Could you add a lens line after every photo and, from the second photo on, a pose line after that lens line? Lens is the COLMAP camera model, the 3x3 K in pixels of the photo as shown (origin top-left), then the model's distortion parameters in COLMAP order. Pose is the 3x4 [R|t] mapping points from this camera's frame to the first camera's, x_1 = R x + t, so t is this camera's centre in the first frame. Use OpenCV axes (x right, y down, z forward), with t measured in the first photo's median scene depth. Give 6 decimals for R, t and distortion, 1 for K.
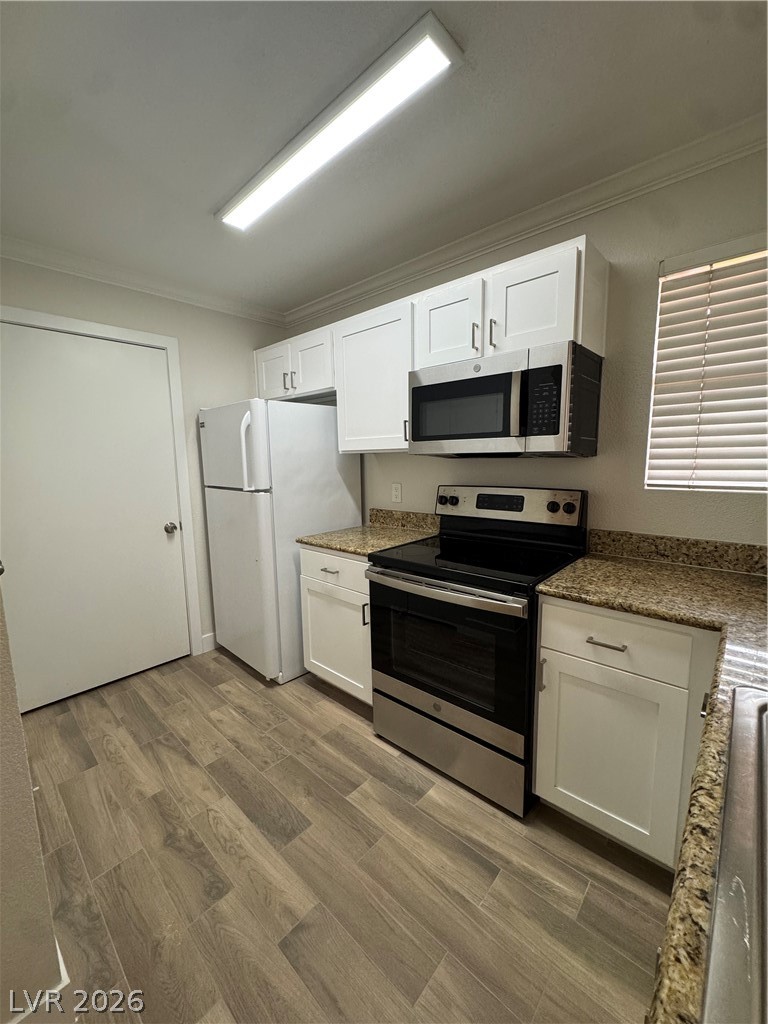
lens RADIAL K [[408.3, 0, 384.0], [0, 408.3, 512.0], [0, 0, 1]] dist [-0.003678, 0.000072]
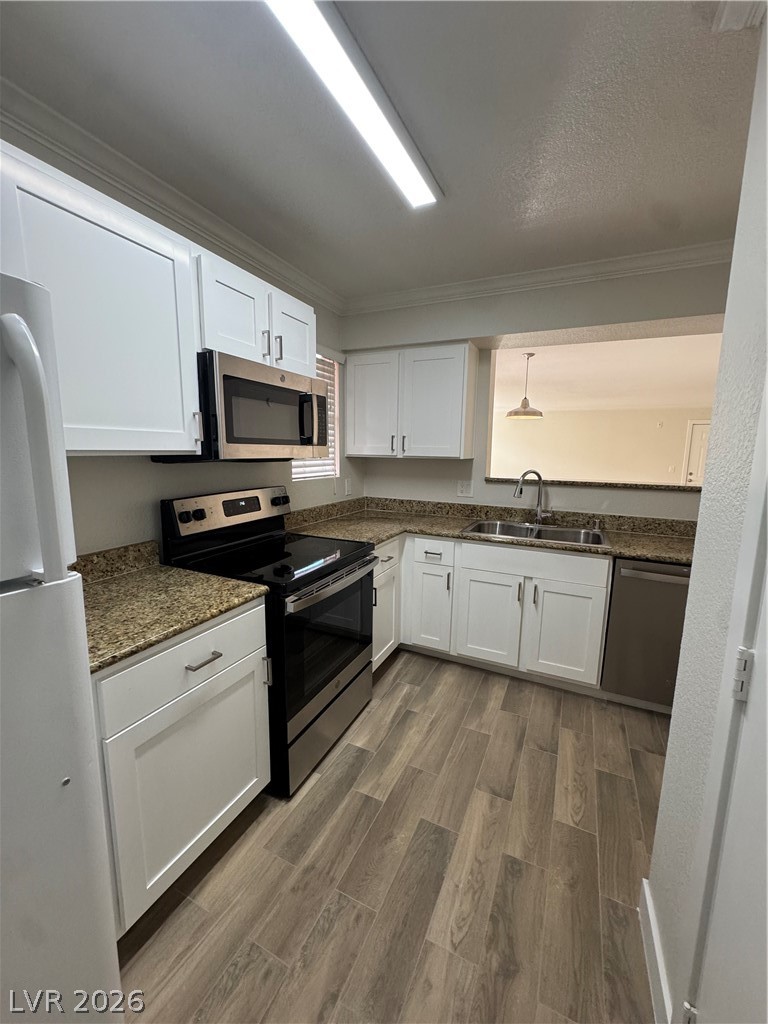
lens RADIAL K [[408.3, 0, 384.0], [0, 408.3, 512.0], [0, 0, 1]] dist [-0.003678, 0.000072]
pose [[-0.290951, -0.130592, 0.947783, -1.047933], [0.120049, 0.977828, 0.171585, -0.188965], [-0.949177, 0.163703, -0.268822, 1.263702]]
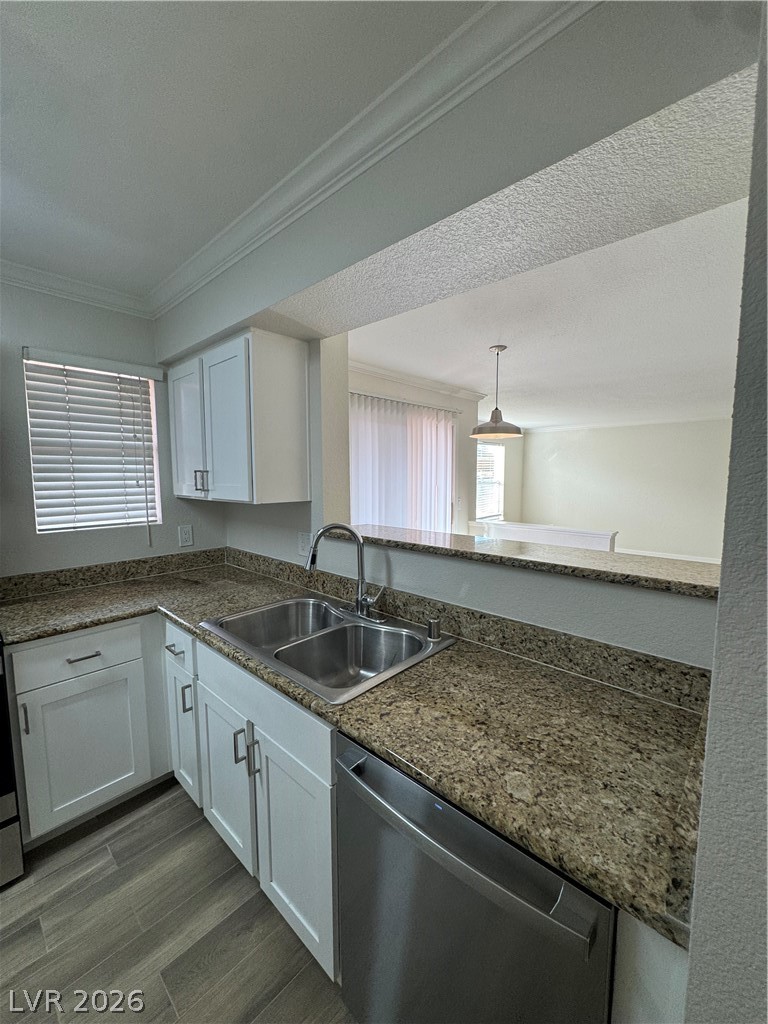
lens RADIAL K [[408.3, 0, 384.0], [0, 408.3, 512.0], [0, 0, 1]] dist [-0.003678, 0.000072]
pose [[0.010266, -0.074913, 0.997137, -0.581522], [0.138479, 0.987688, 0.072777, -0.075423], [-0.990312, 0.137335, 0.020513, -0.017702]]
